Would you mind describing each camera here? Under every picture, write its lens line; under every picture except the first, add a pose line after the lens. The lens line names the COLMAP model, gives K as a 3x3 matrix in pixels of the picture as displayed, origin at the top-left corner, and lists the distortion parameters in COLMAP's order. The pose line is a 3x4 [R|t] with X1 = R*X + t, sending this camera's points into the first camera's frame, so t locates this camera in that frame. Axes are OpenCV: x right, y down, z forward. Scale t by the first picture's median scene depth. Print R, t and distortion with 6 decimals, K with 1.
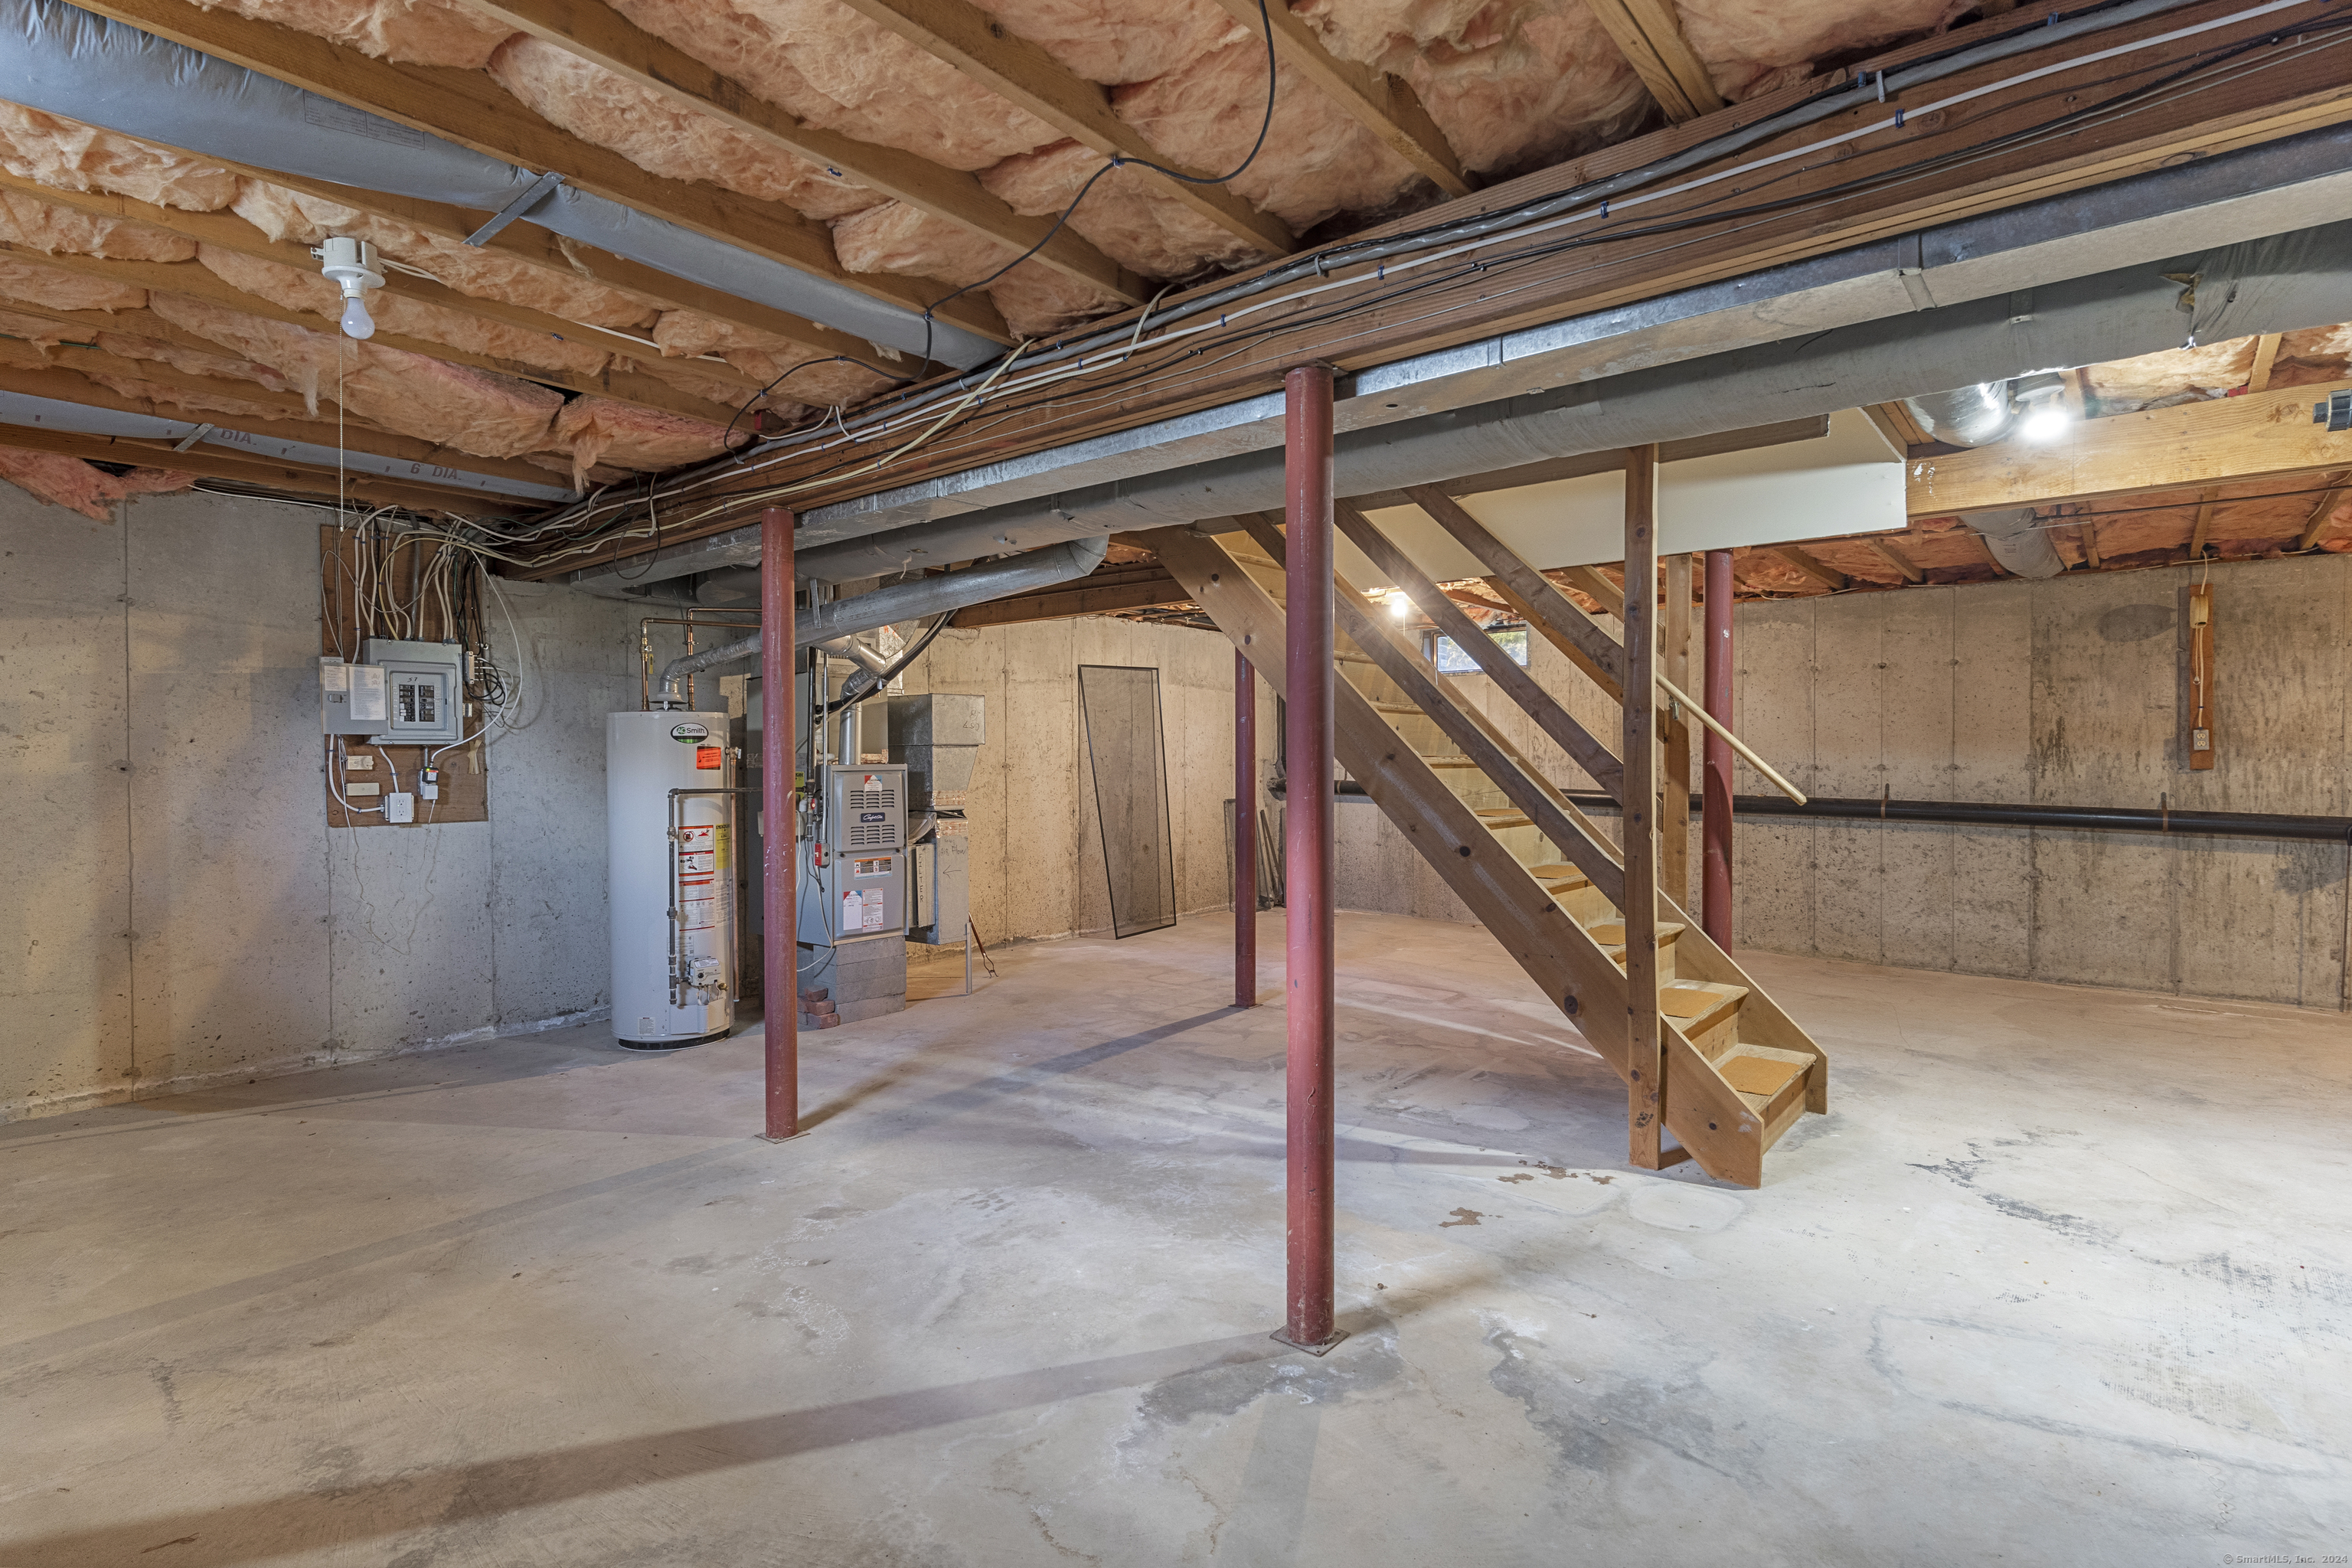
lens RADIAL K [[1157.0, 0, 1174.9], [0, 1157.0, 773.8], [0, 0, 1]] dist [-0.003554, 0.003460]
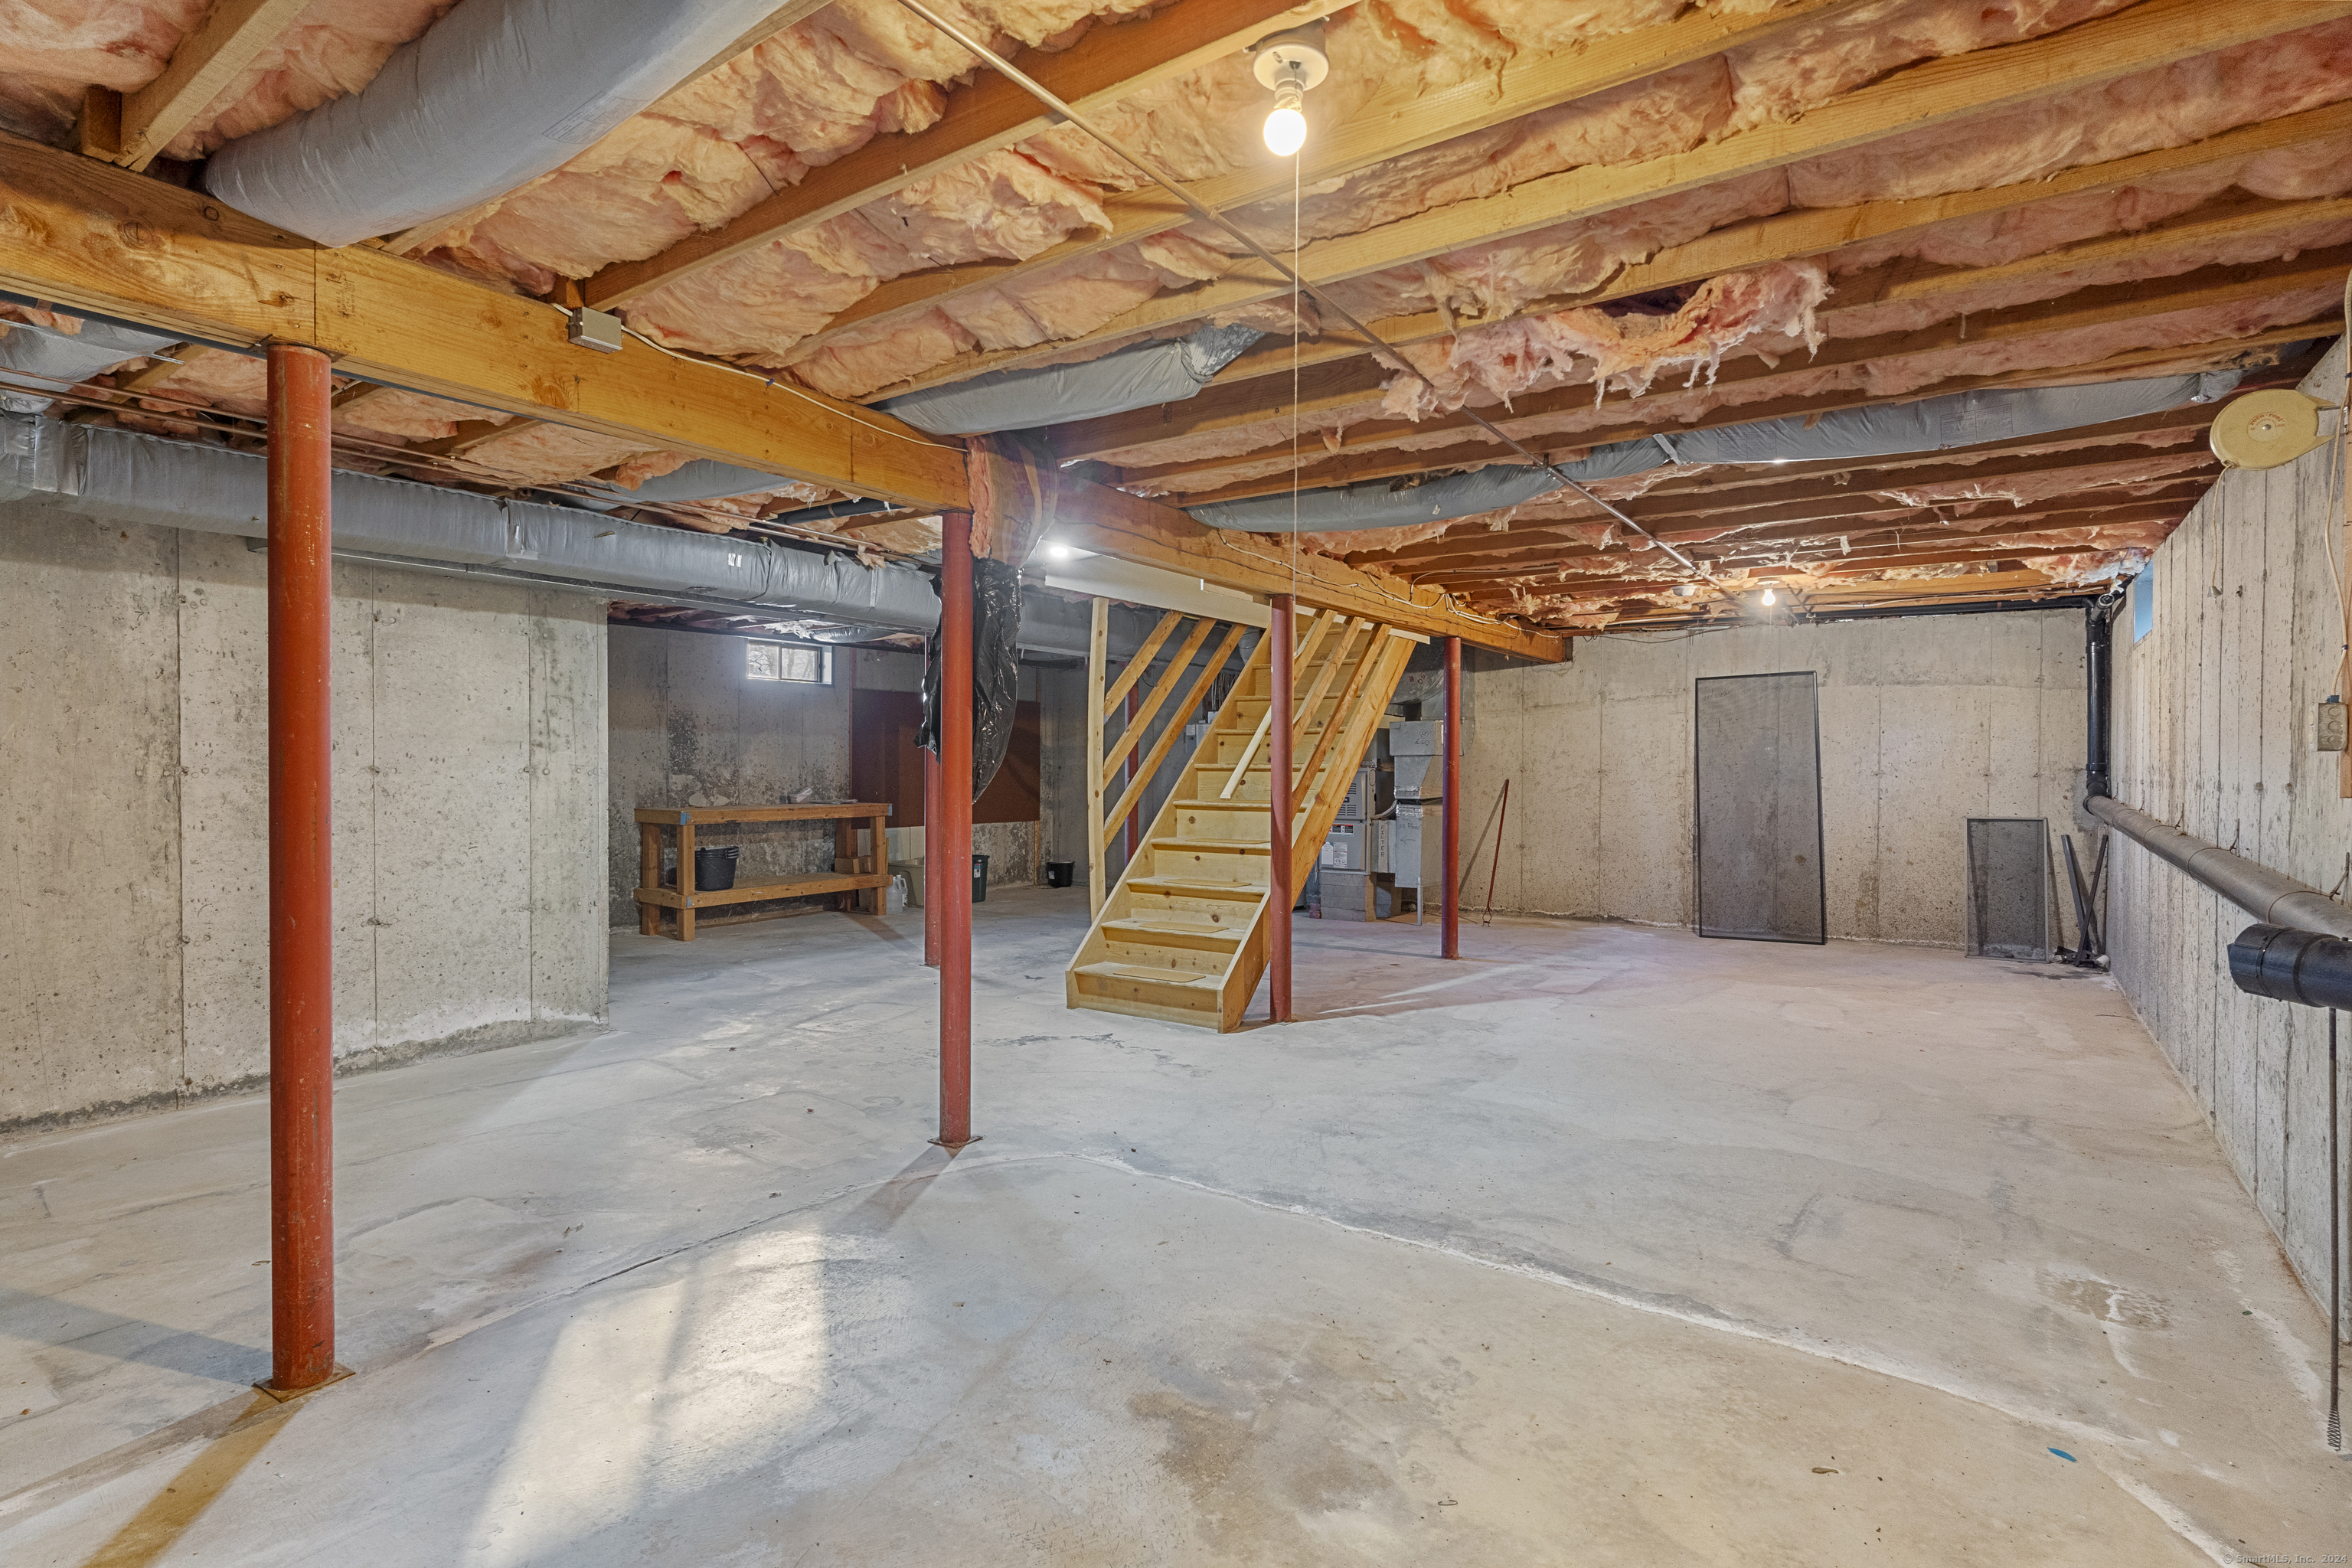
lens RADIAL K [[1157.0, 0, 1179.0], [0, 1157.0, 776.0], [0, 0, 1]] dist [-0.003554, 0.003460]
pose [[0.073128, 0.013798, -0.997227, 1.022328], [-0.016406, 0.999786, 0.012630, -0.010064], [0.997188, 0.015437, 0.073338, 0.473081]]
